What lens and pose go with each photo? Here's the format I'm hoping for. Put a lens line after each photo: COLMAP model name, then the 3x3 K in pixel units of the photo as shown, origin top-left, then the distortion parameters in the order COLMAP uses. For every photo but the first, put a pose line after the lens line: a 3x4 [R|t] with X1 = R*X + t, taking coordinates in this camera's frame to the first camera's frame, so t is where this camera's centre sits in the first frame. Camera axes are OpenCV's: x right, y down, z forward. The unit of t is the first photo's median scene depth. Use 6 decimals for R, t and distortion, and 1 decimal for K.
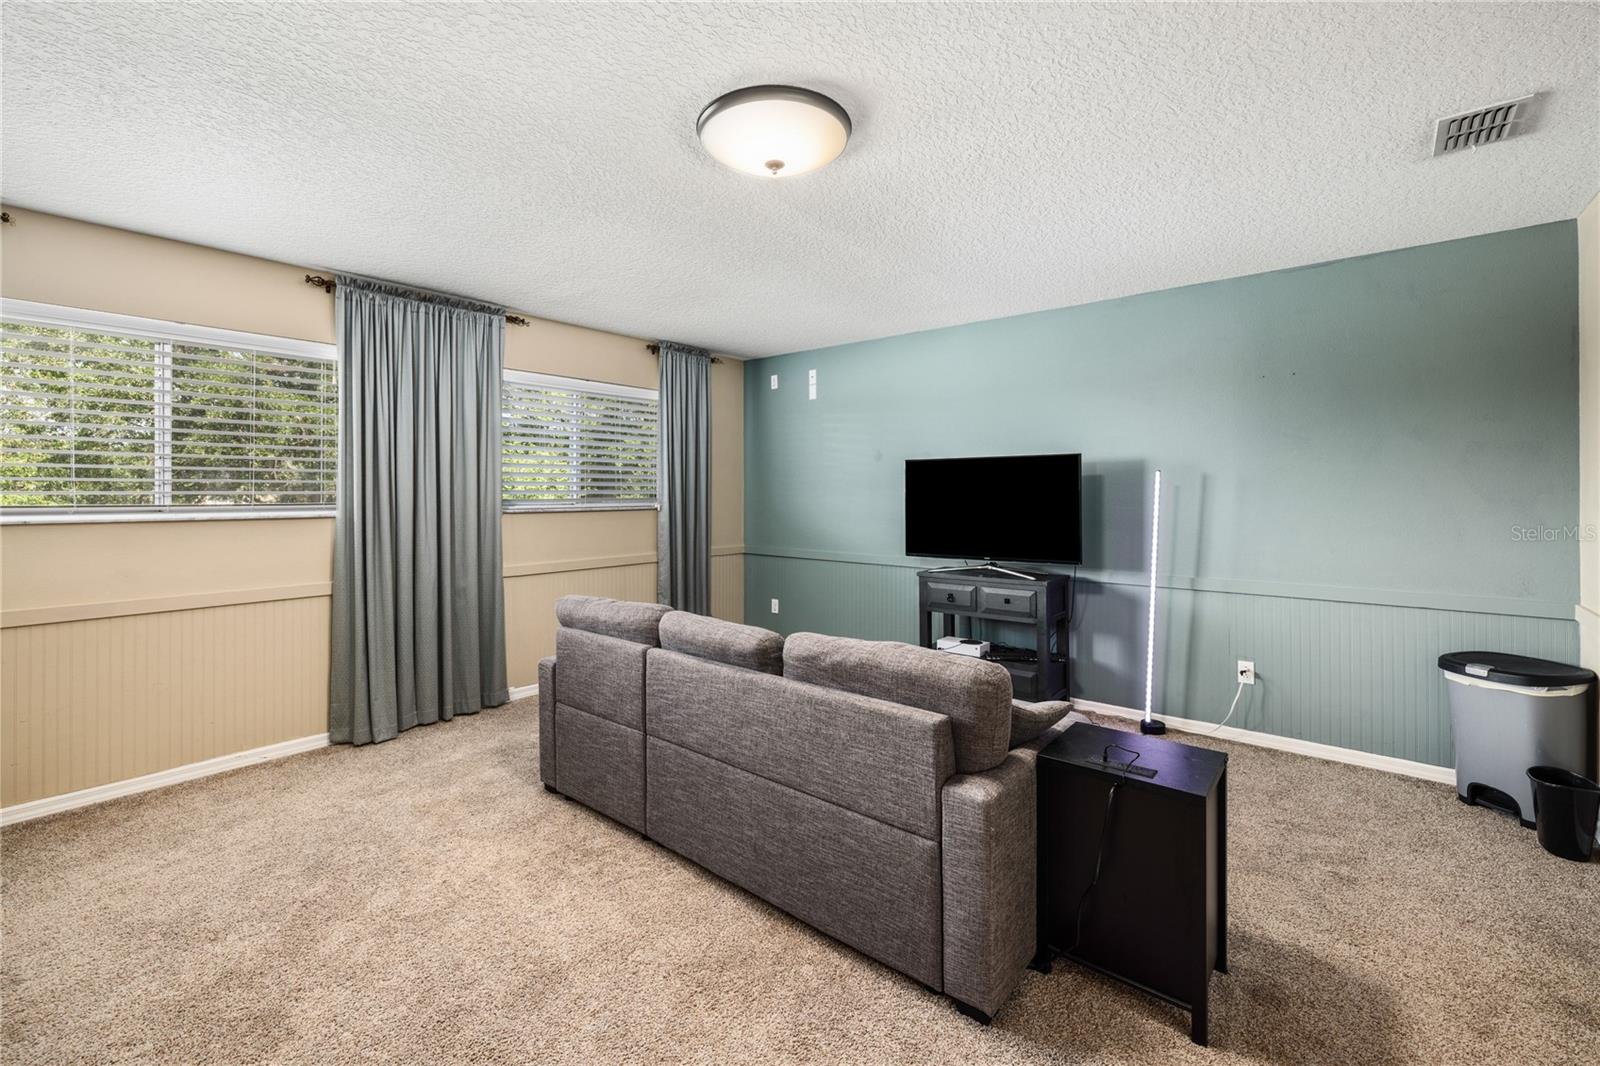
lens RADIAL K [[678.8, 0, 787.4], [0, 678.8, 488.1], [0, 0, 1]] dist [0.001574, 0.000428]
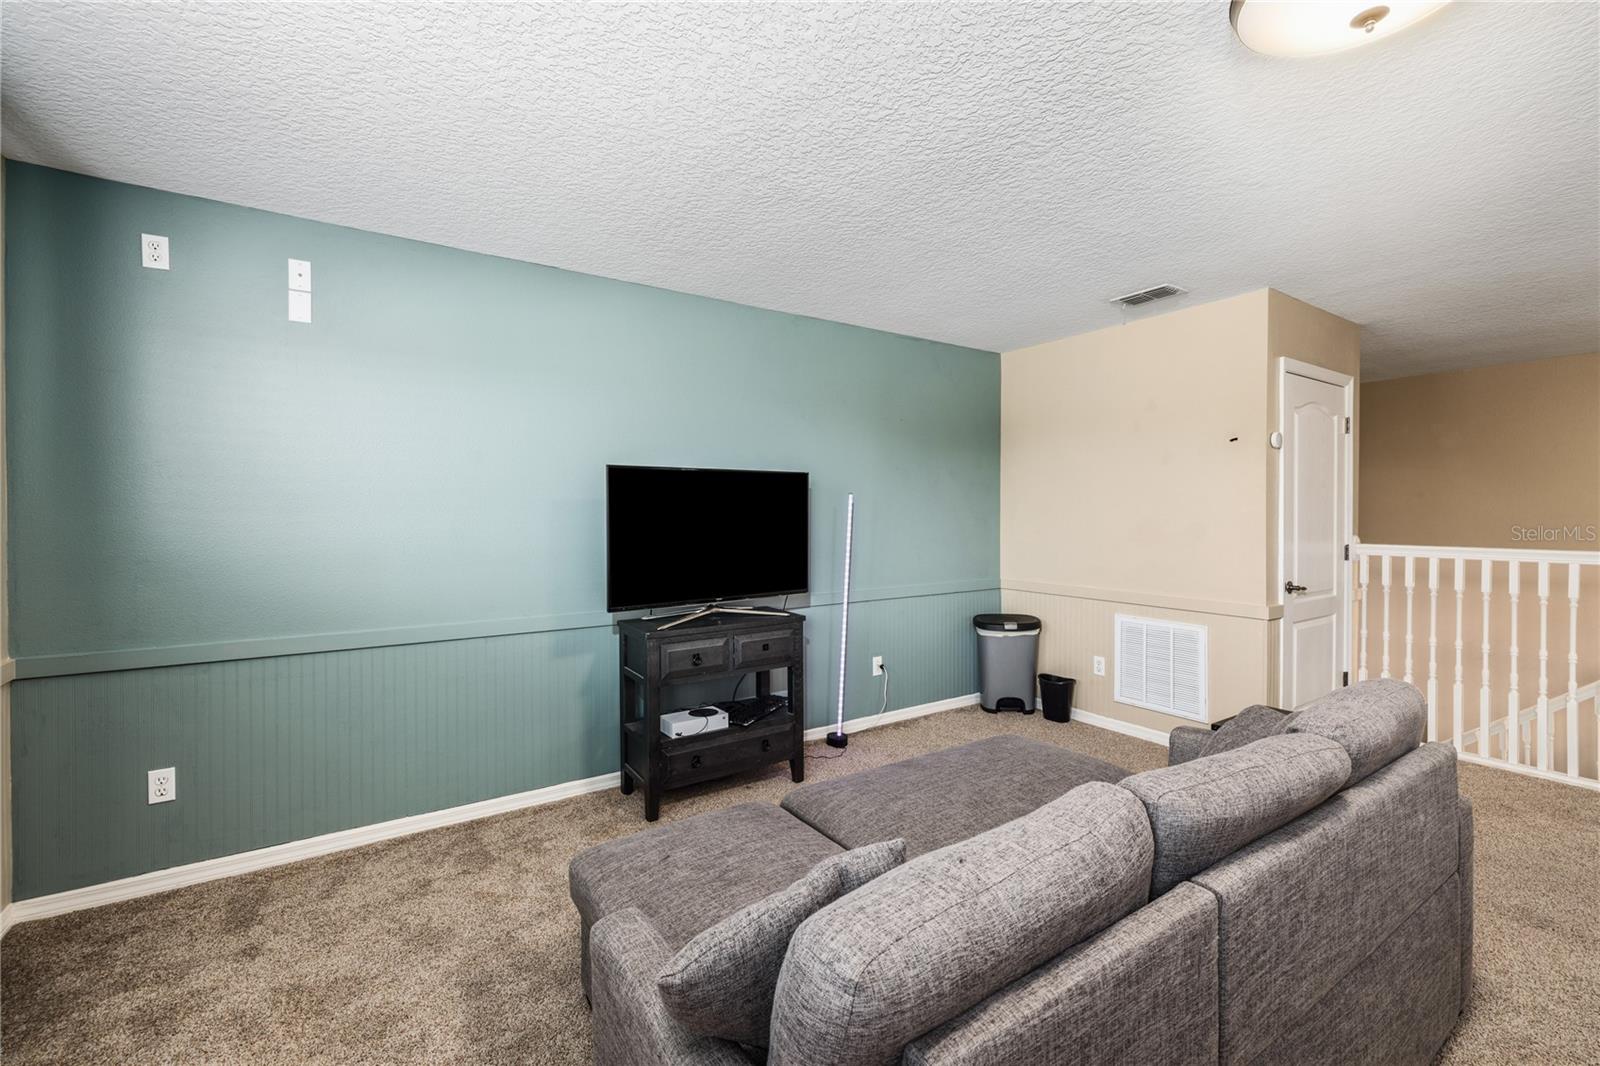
lens RADIAL K [[671.1, 0, 797.6], [0, 671.1, 516.5], [0, 0, 1]] dist [0.000426, 0.000388]
pose [[0.289360, -0.007417, 0.957192, -0.487045], [-0.004560, 0.999948, 0.009127, 0.001141], [-0.957209, -0.007006, 0.289311, 0.809204]]
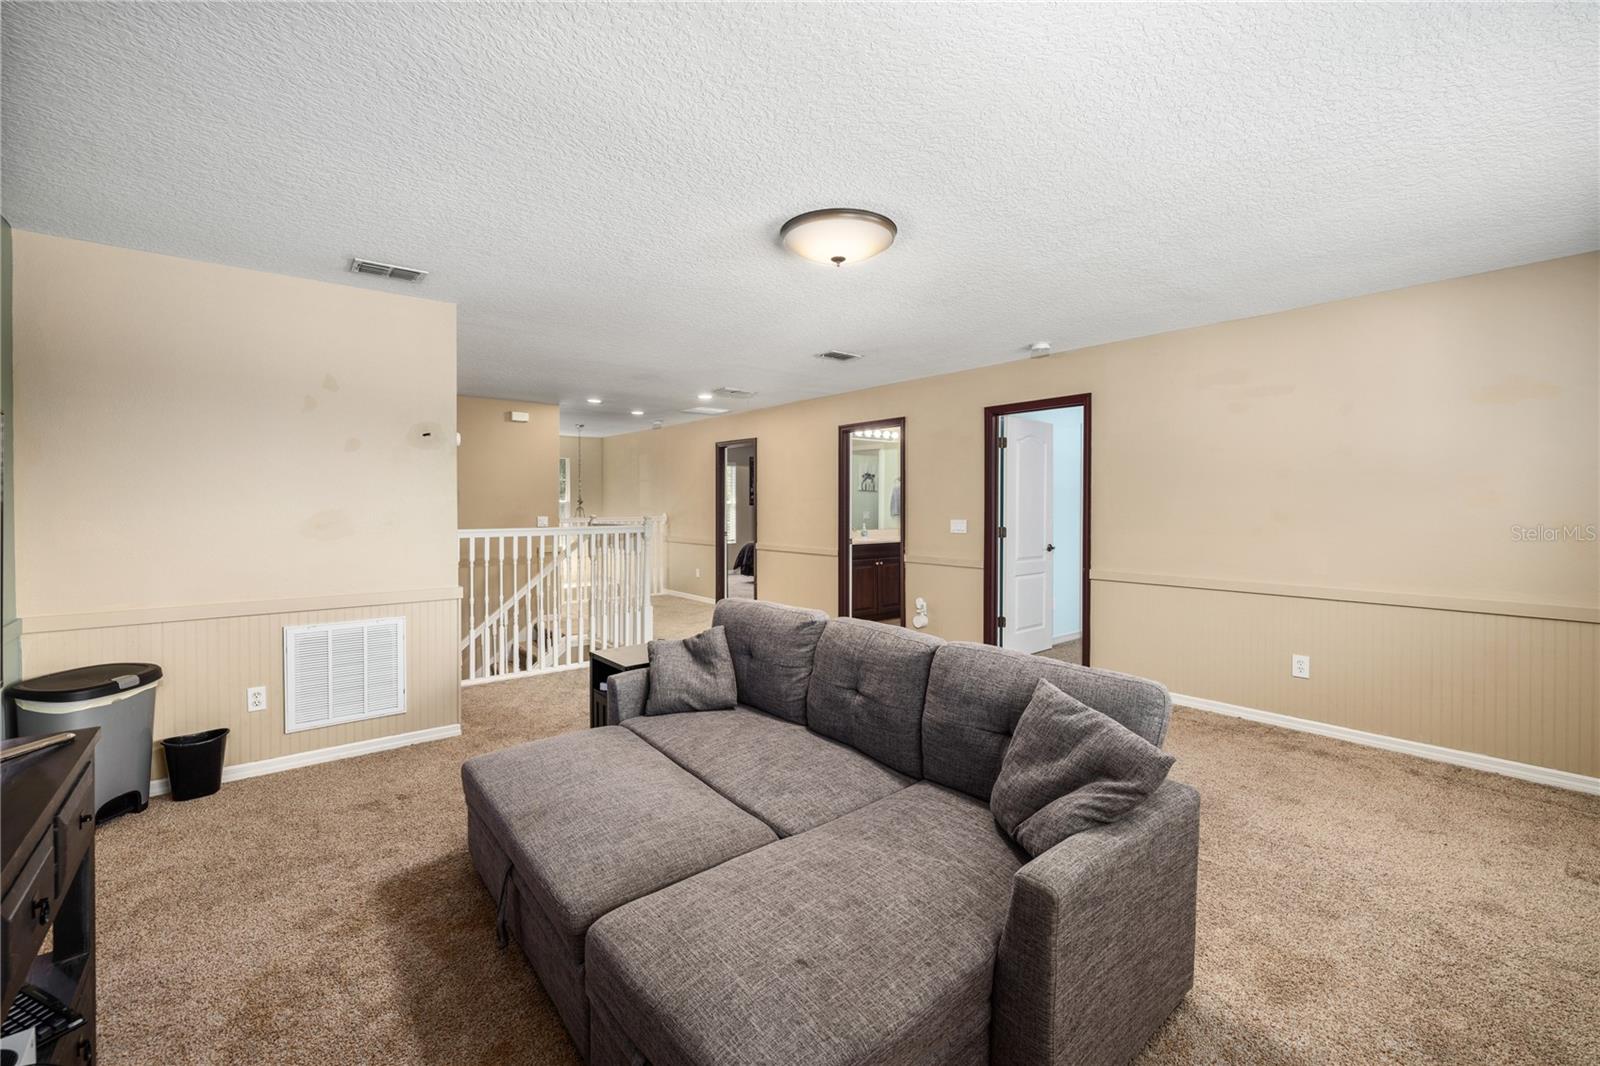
lens RADIAL K [[671.1, 0, 797.6], [0, 671.1, 516.5], [0, 0, 1]] dist [0.000426, 0.000388]
pose [[-0.982920, -0.002251, 0.184022, -0.112902], [0.000593, 0.999881, 0.015398, 0.005960], [-0.184035, 0.015244, -0.982801, 1.412565]]
